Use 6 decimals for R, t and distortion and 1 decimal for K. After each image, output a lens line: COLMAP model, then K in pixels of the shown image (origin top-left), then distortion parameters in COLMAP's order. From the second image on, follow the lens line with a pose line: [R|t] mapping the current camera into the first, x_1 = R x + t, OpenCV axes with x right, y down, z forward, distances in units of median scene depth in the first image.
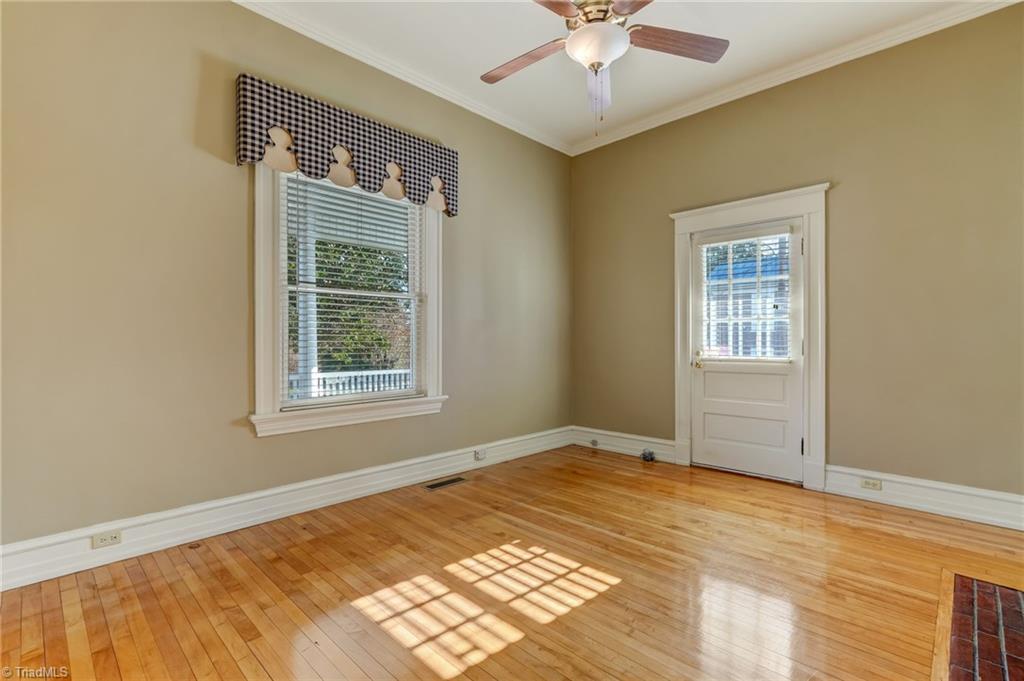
lens RADIAL K [[457.6, 0, 511.8], [0, 457.6, 342.7], [0, 0, 1]] dist [-0.002093, 0.000786]
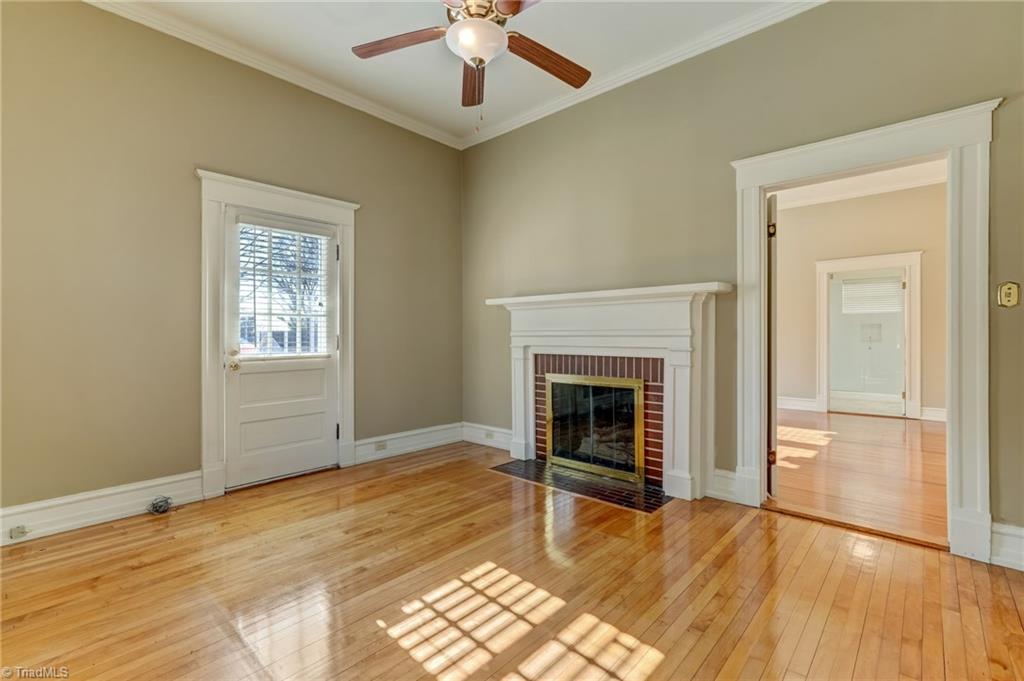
lens RADIAL K [[457.6, 0, 535.0], [0, 457.6, 333.3], [0, 0, 1]] dist [-0.002093, 0.000786]
pose [[-0.049557, 0.005867, 0.998754, -0.732487], [0.008561, 0.999949, -0.005449, -0.005000], [-0.998735, 0.008281, -0.049605, 0.827036]]
